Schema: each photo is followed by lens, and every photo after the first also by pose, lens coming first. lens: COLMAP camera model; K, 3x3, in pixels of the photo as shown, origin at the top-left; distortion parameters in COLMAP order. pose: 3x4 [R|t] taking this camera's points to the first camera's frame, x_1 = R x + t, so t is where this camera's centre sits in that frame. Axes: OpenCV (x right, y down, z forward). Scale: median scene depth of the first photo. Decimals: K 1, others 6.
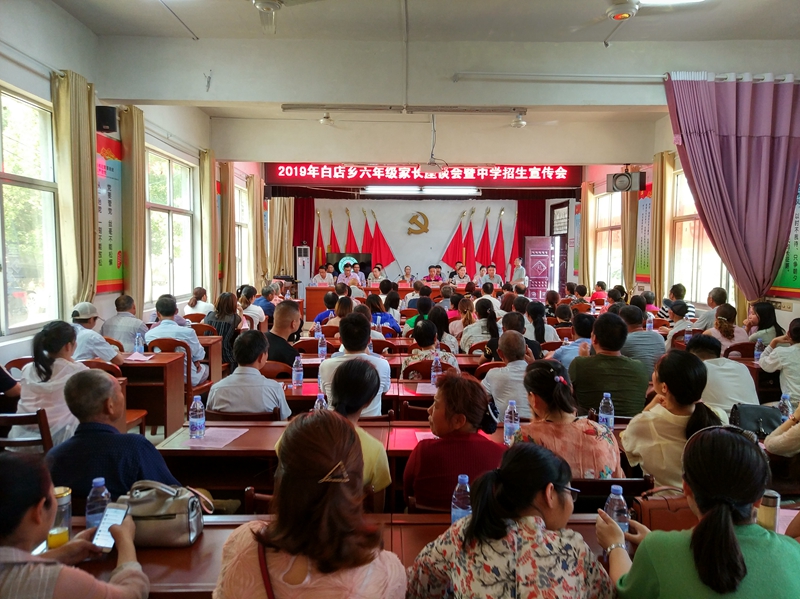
lens RADIAL K [[600.8, 0, 401.1], [0, 600.8, 299.0], [0, 0, 1]] dist [-0.010859, -0.003216]
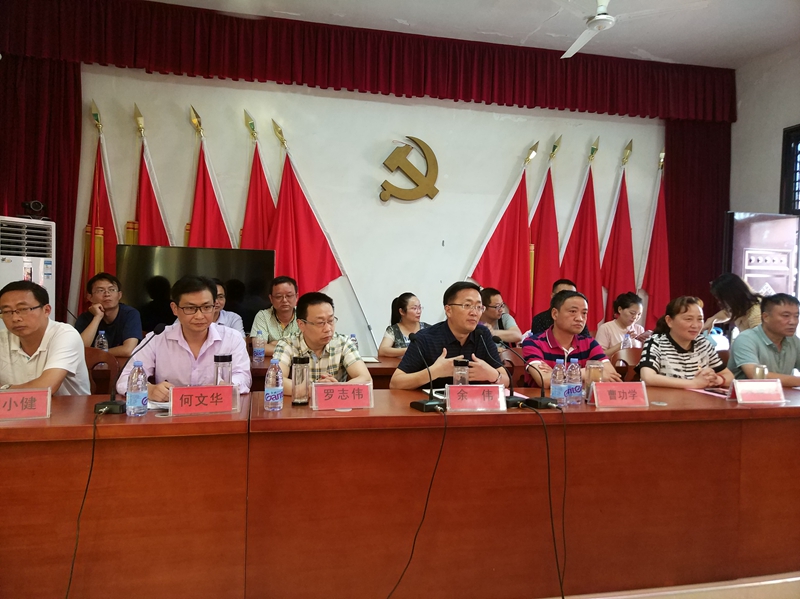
lens RADIAL K [[600.8, 0, 399.4], [0, 600.8, 298.8], [0, 0, 1]] dist [-0.010859, -0.003216]
pose [[0.974114, 0.011847, 0.225749, -0.054424], [0.004924, 0.997277, -0.073586, -0.026457], [-0.226006, 0.072793, 0.971402, 0.670712]]
